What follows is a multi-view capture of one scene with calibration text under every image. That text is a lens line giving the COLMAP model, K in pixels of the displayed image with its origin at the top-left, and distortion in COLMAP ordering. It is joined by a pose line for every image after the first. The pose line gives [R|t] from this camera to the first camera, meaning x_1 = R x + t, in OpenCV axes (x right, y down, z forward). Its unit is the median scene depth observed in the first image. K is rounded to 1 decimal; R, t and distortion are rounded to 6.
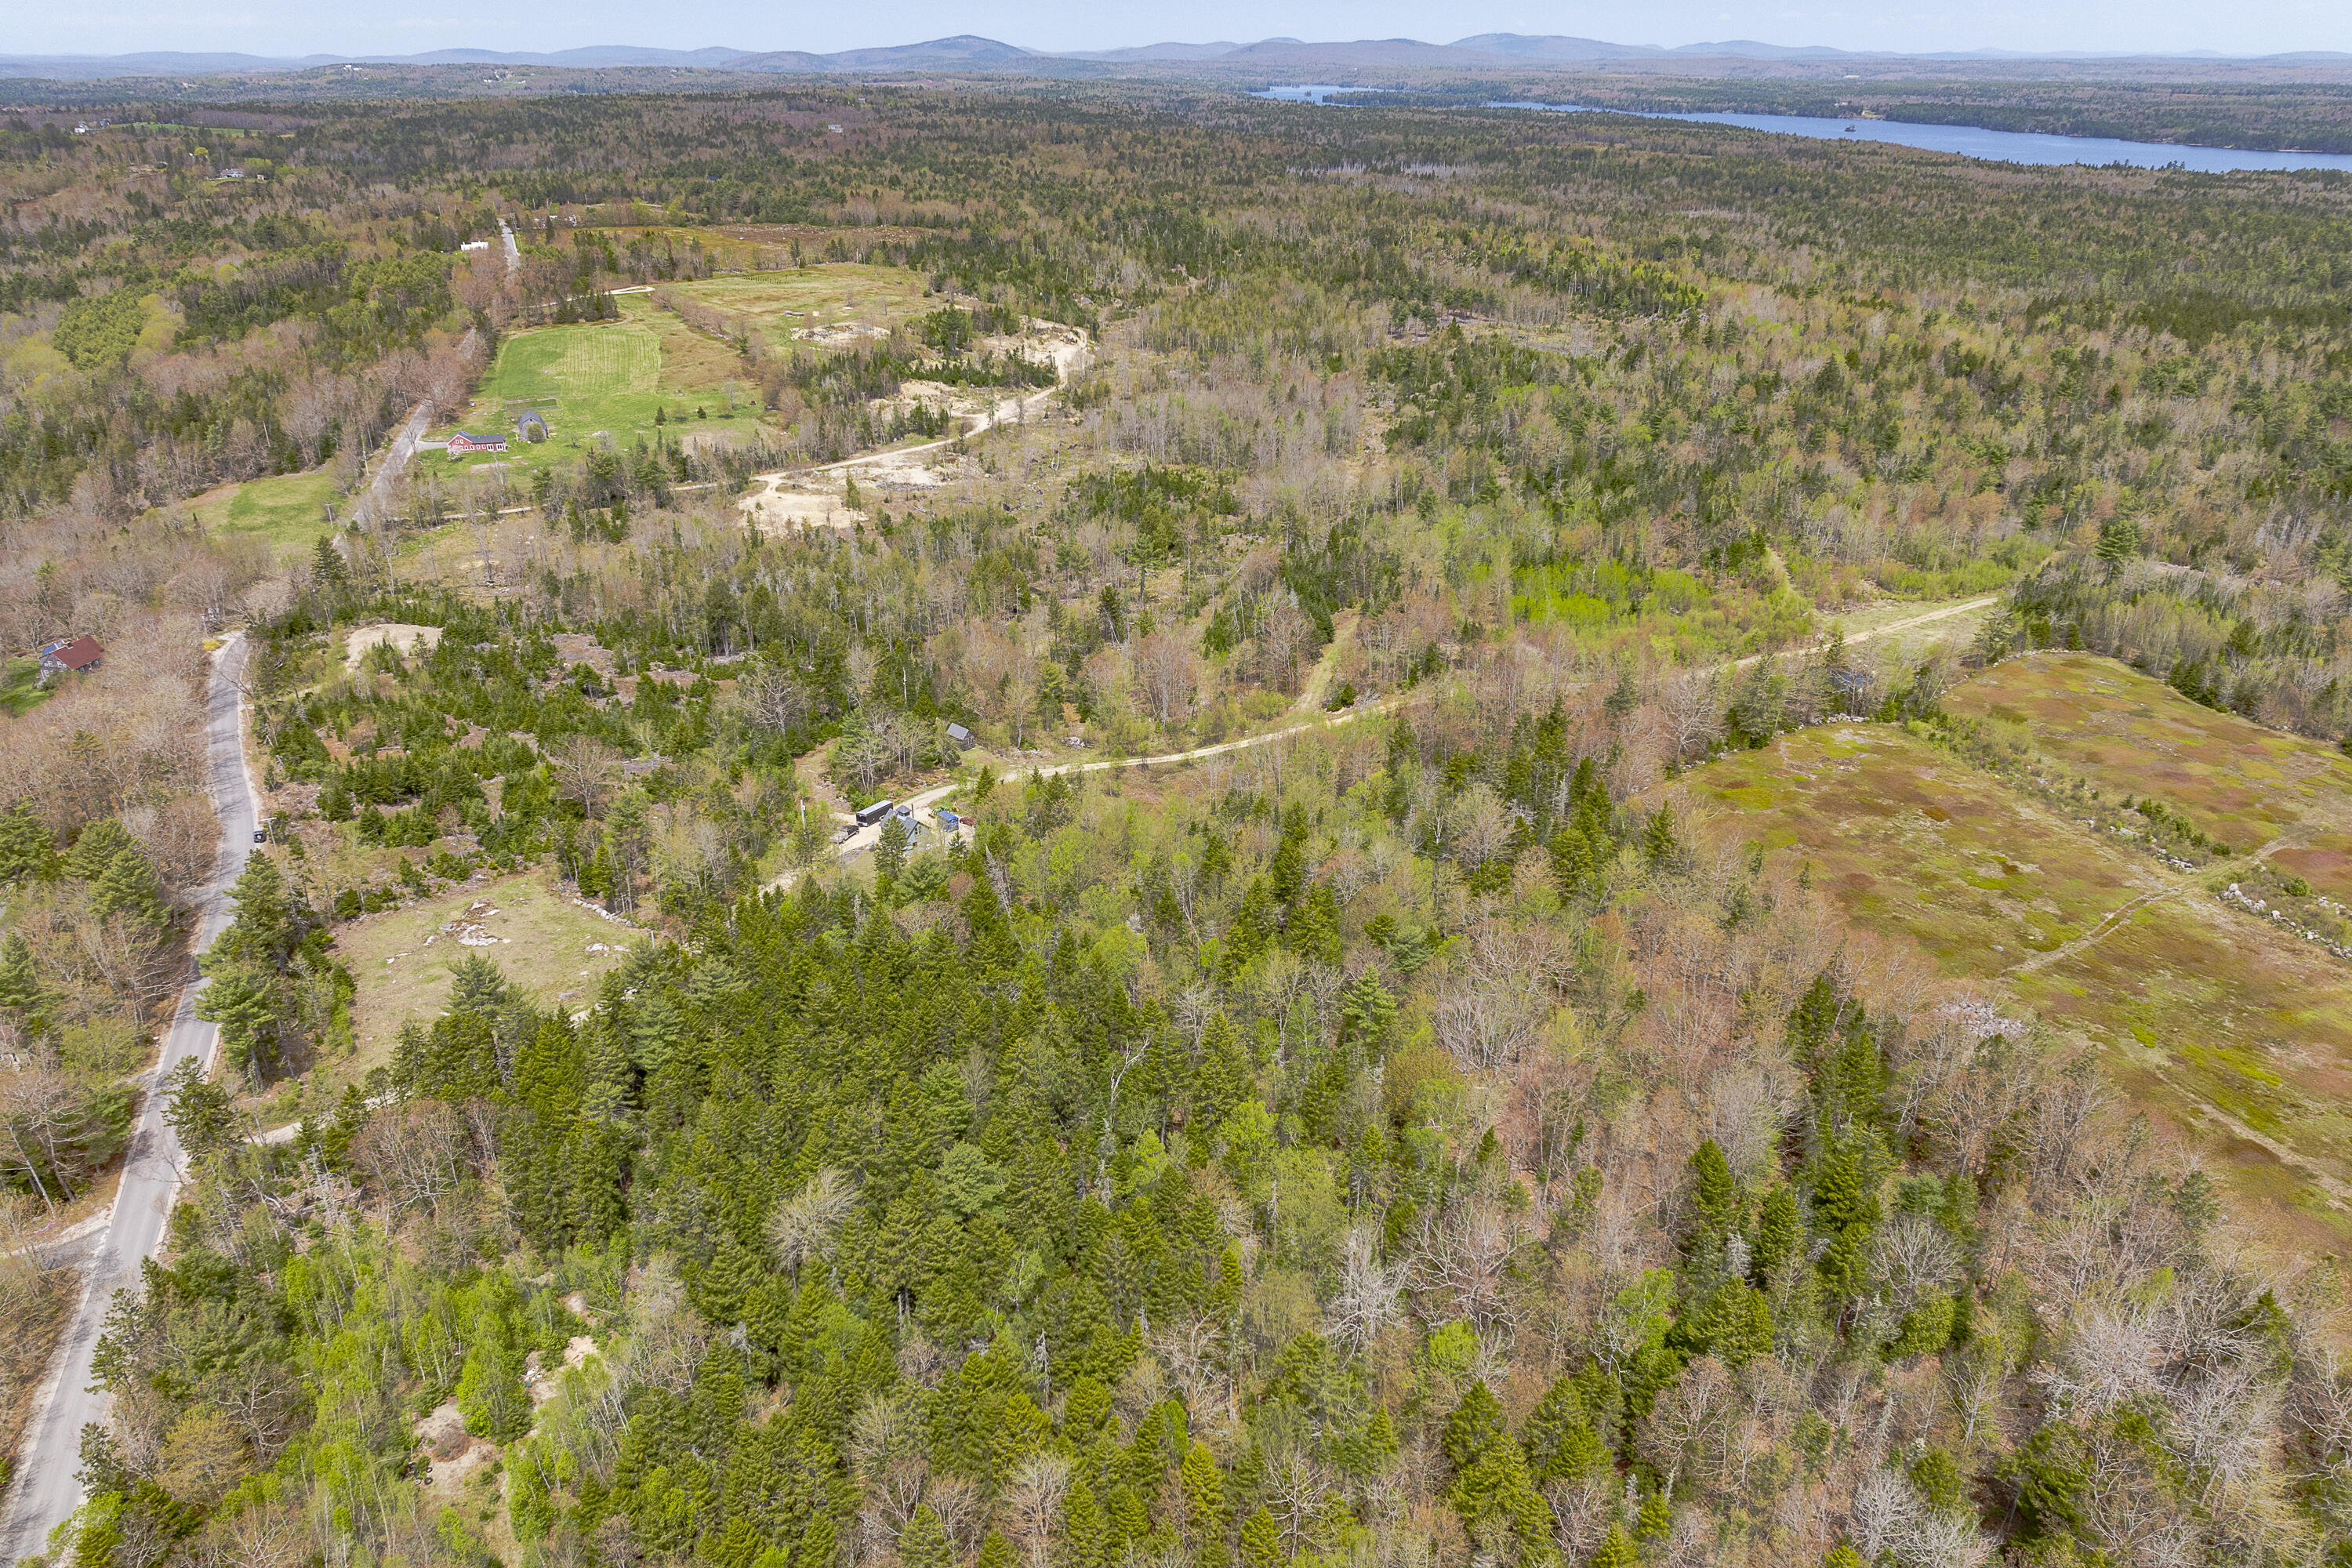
lens RADIAL K [[1683.1, 0, 1179.3], [0, 1683.1, 747.9], [0, 0, 1]] dist [-0.045022, 0.051867]
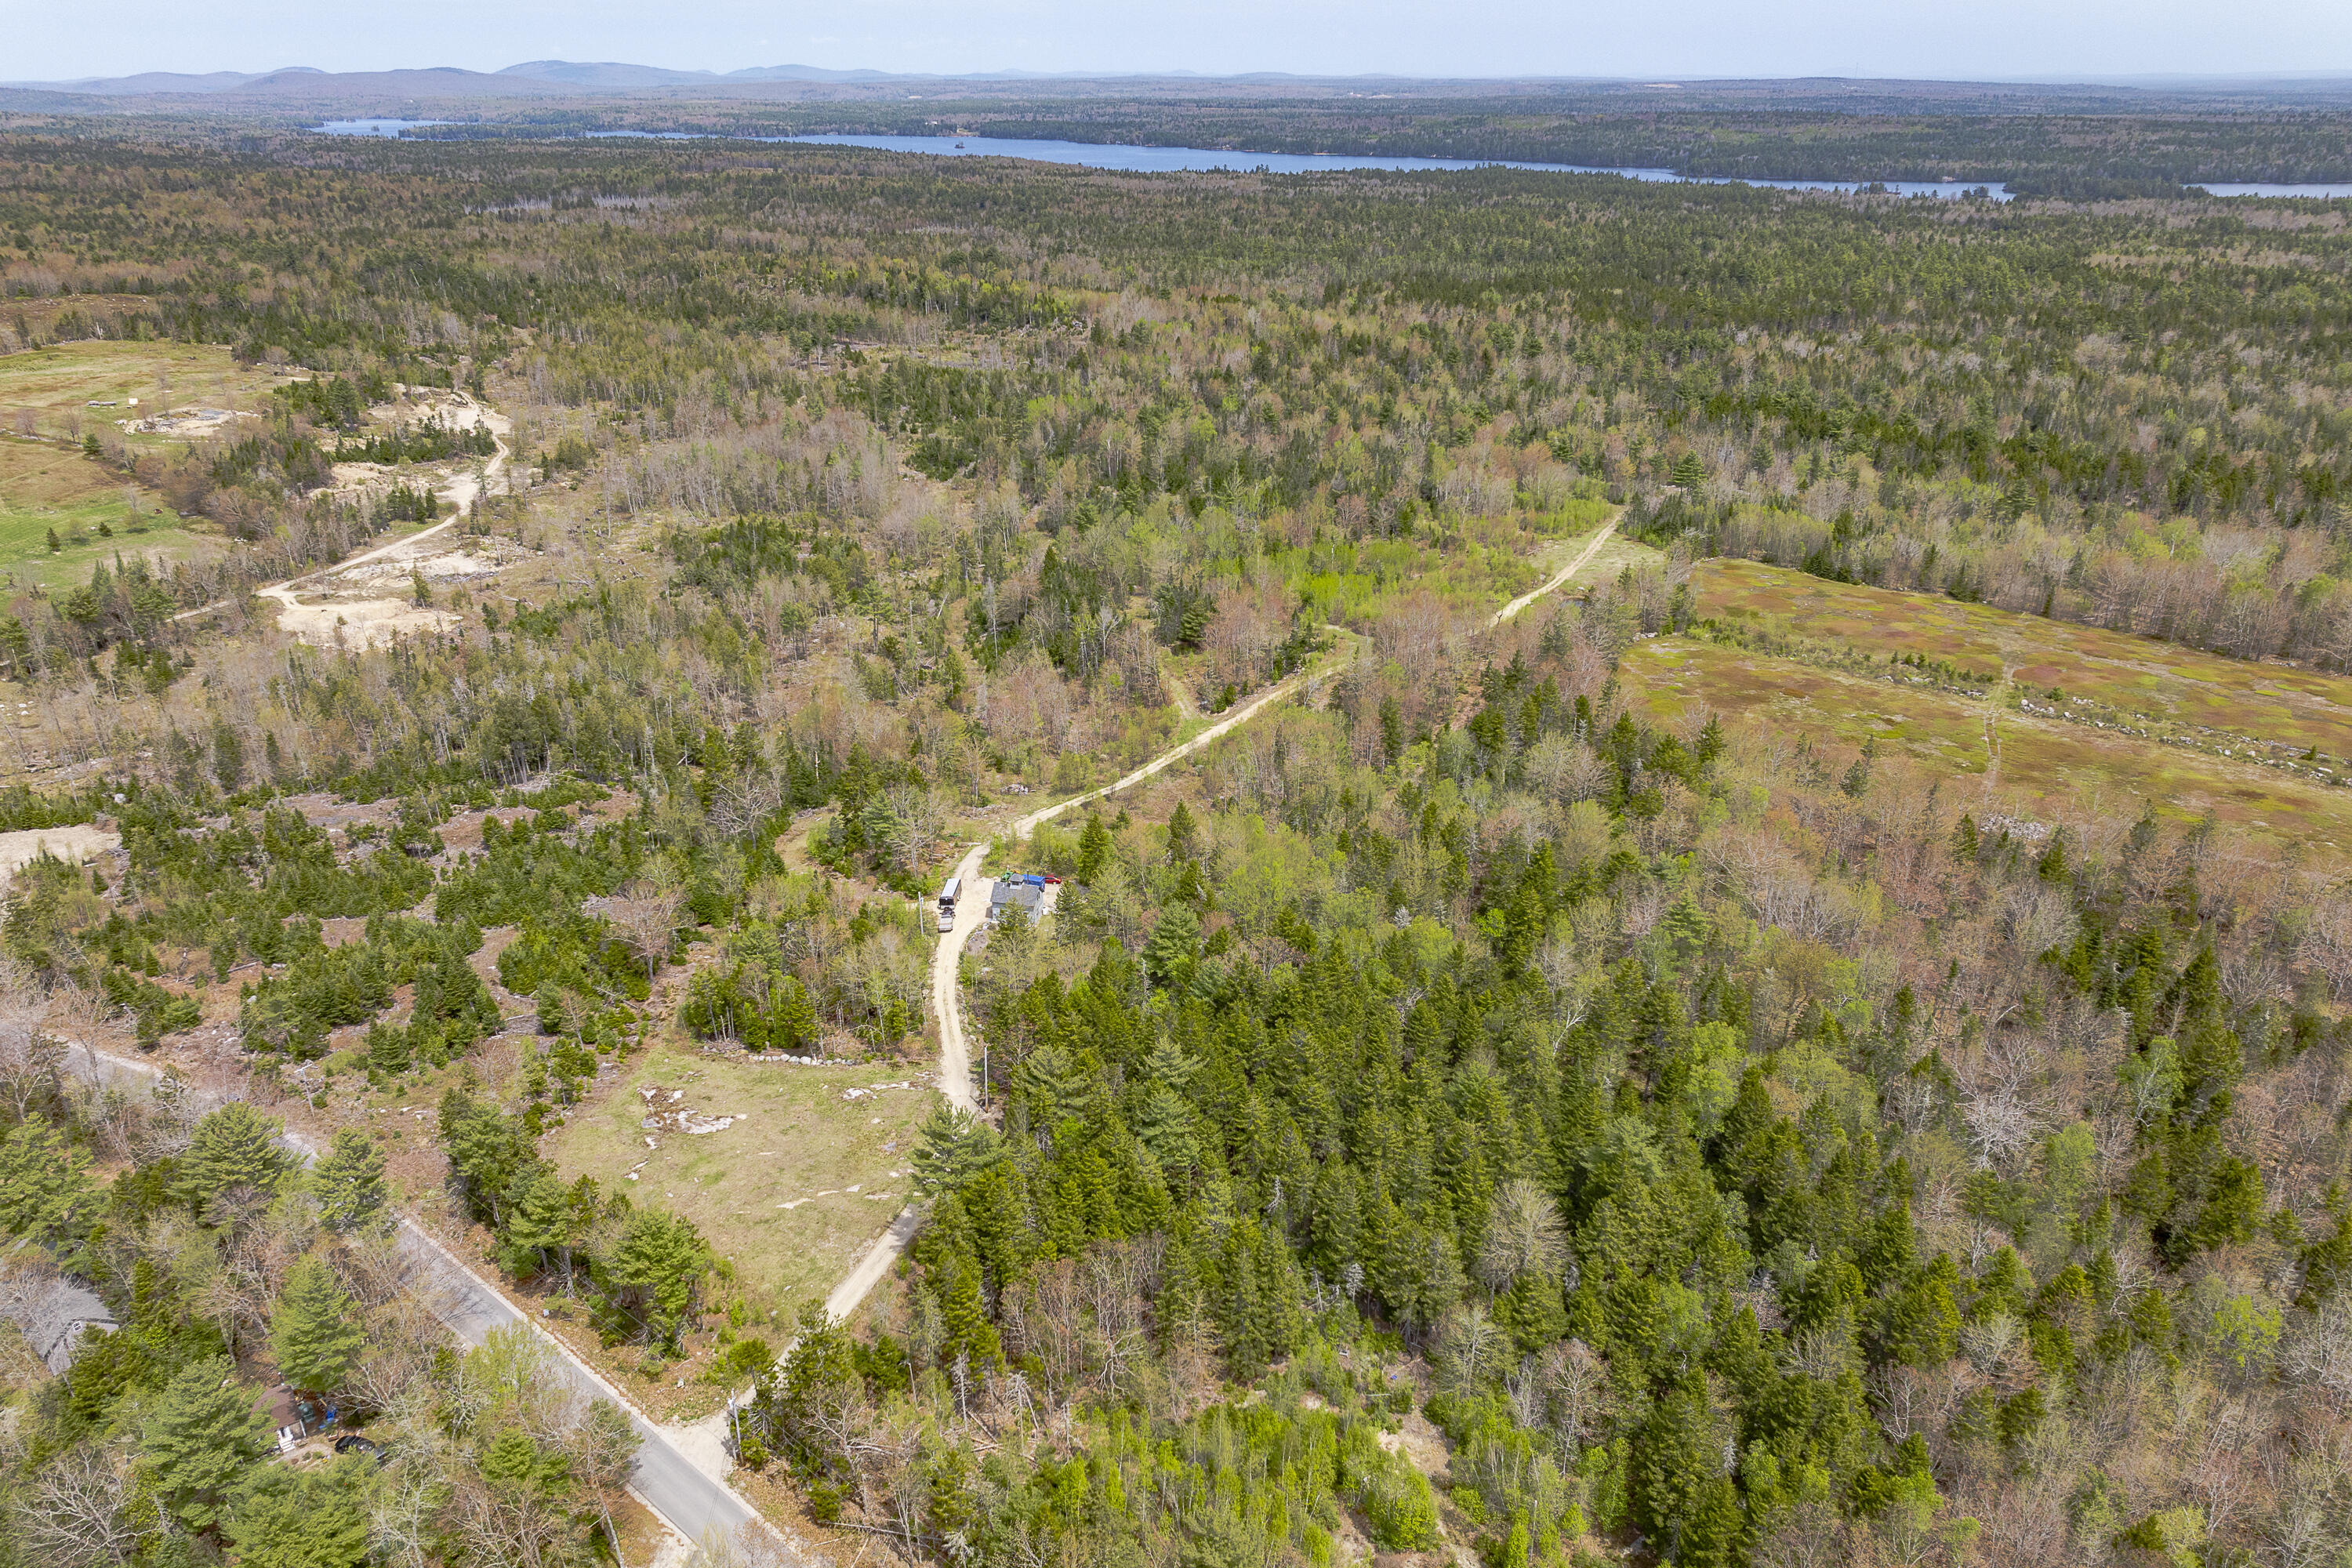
lens RADIAL K [[1683.1, 0, 1179.3], [0, 1683.1, 747.9], [0, 0, 1]] dist [-0.045022, 0.051867]
pose [[0.872628, -0.188580, 0.450508, -0.142570], [0.194543, 0.980321, 0.033528, -0.014175], [-0.447965, 0.058386, 0.892142, 0.032298]]
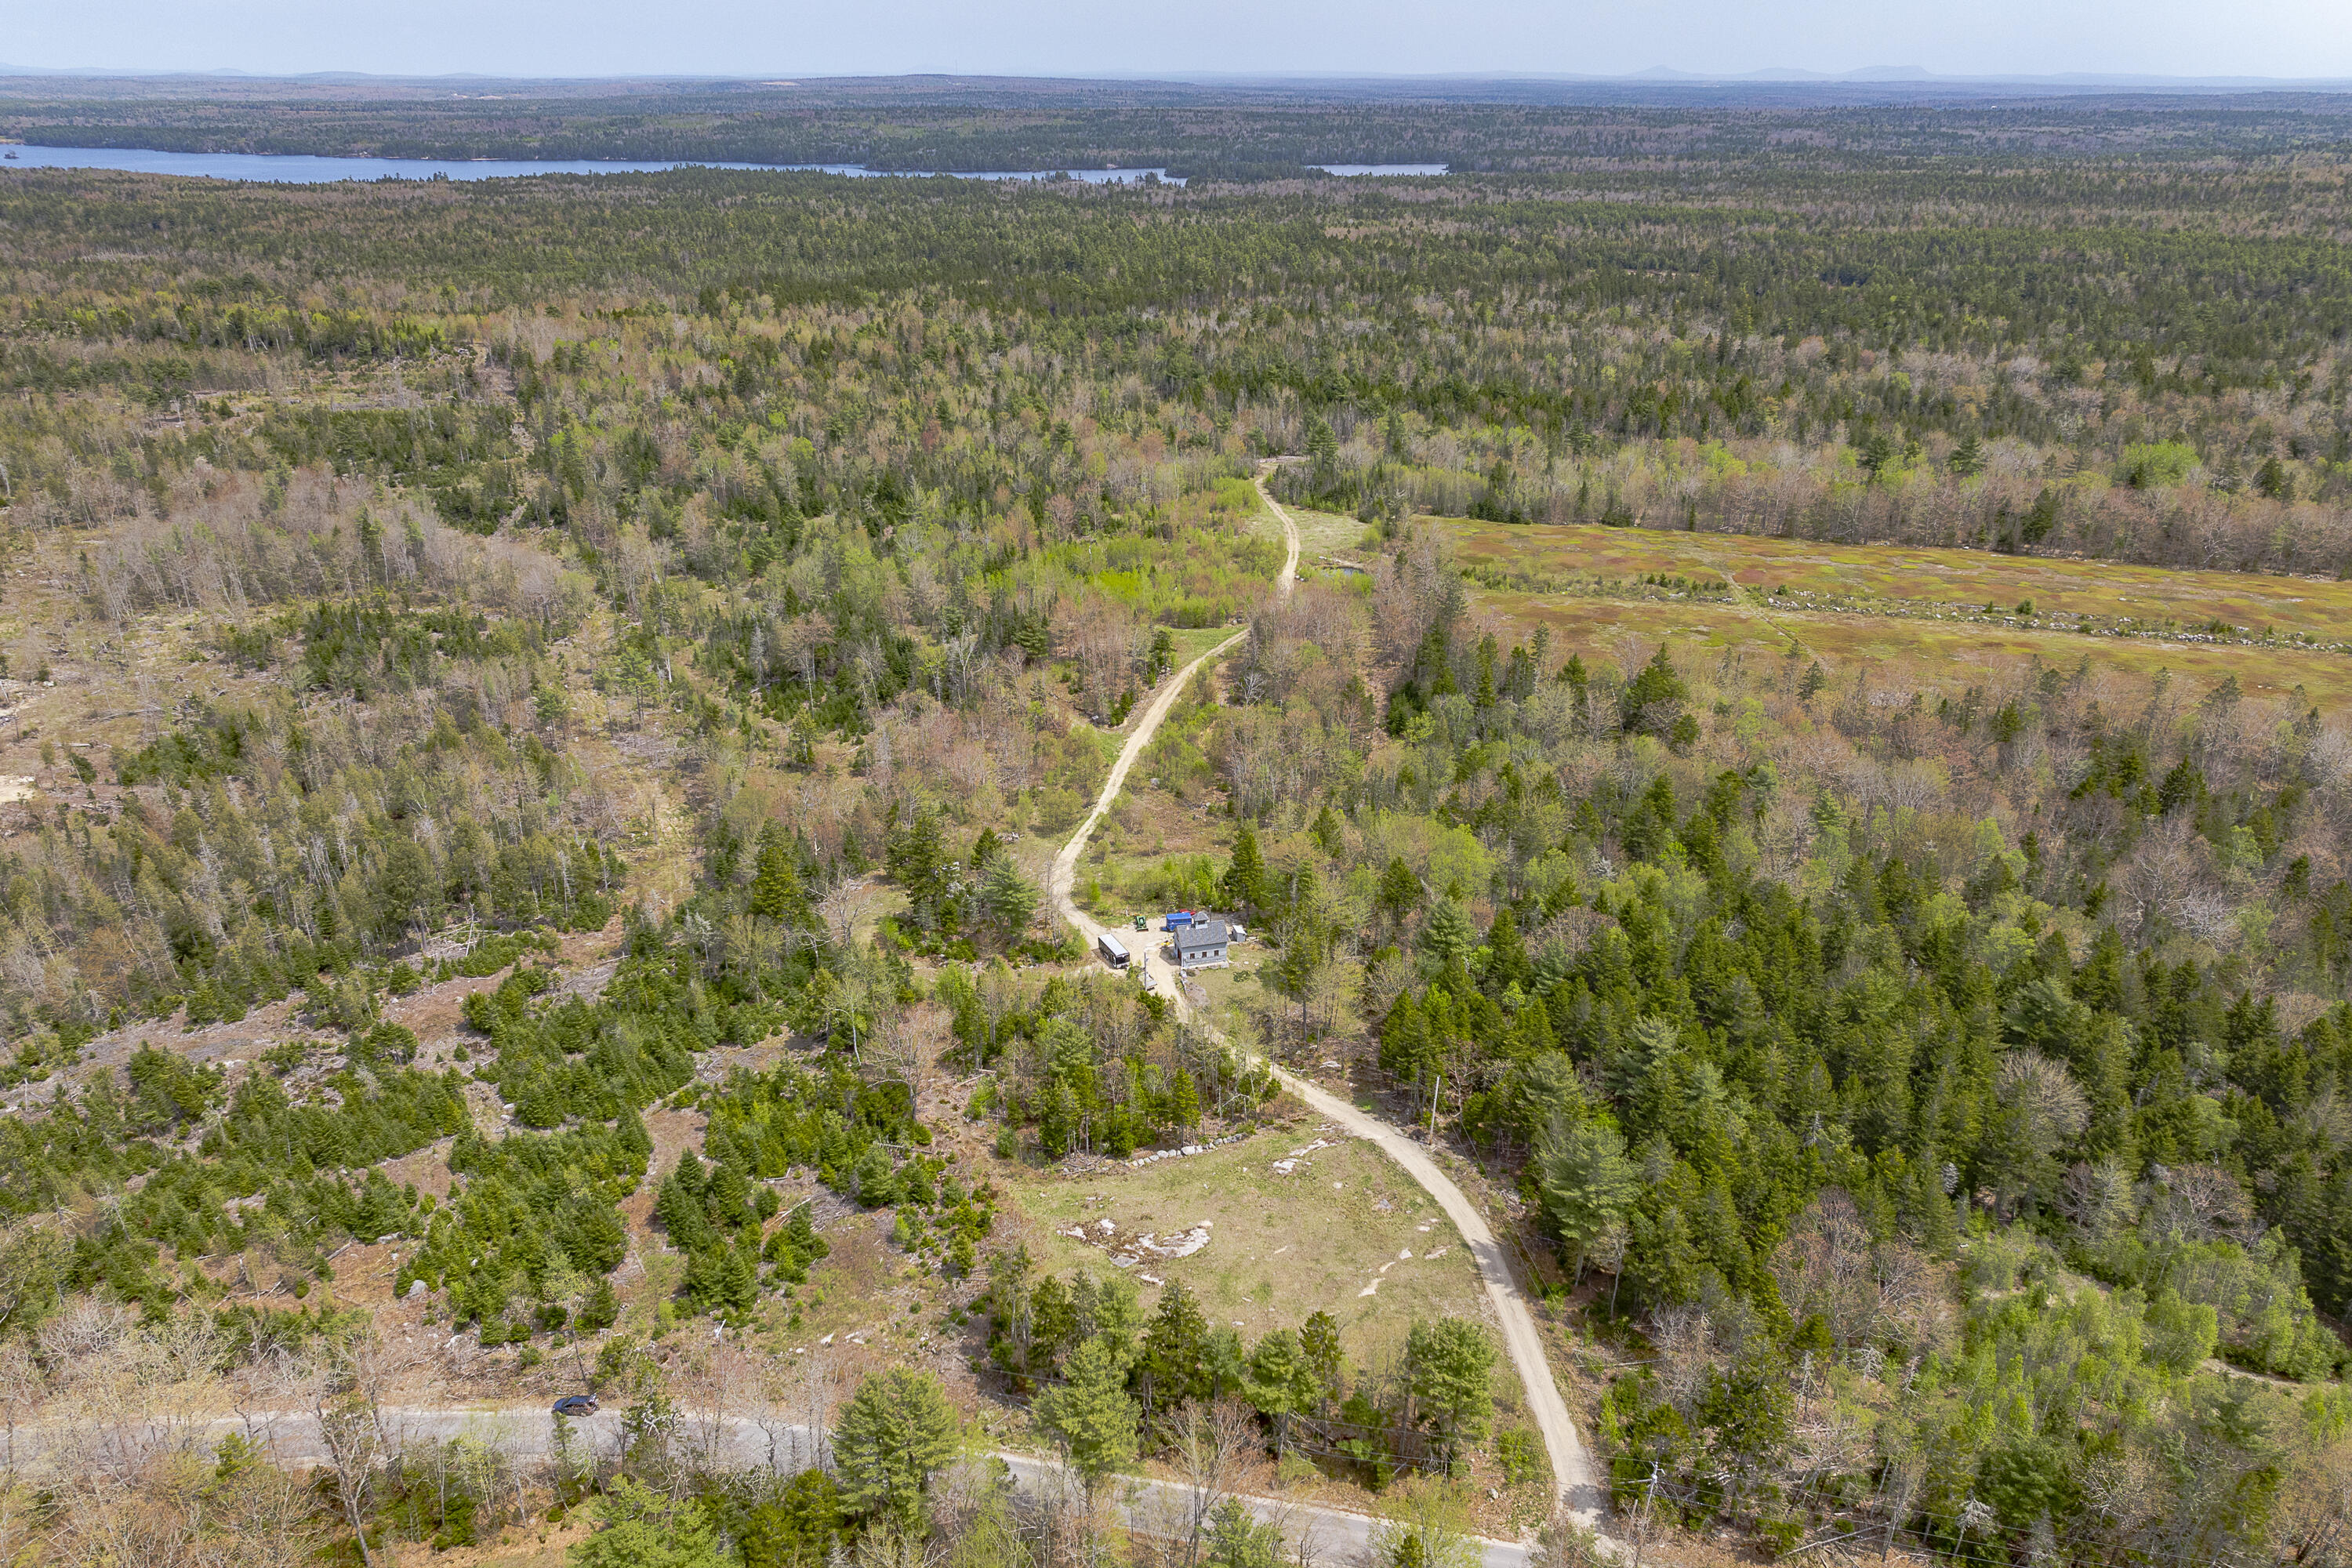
lens RADIAL K [[1683.1, 0, 1179.3], [0, 1683.1, 747.9], [0, 0, 1]] dist [-0.045022, 0.051867]
pose [[0.550986, -0.316746, 0.772066, -0.235440], [0.324124, 0.933761, 0.151771, -0.052220], [-0.768998, 0.166621, 0.617154, 0.125288]]
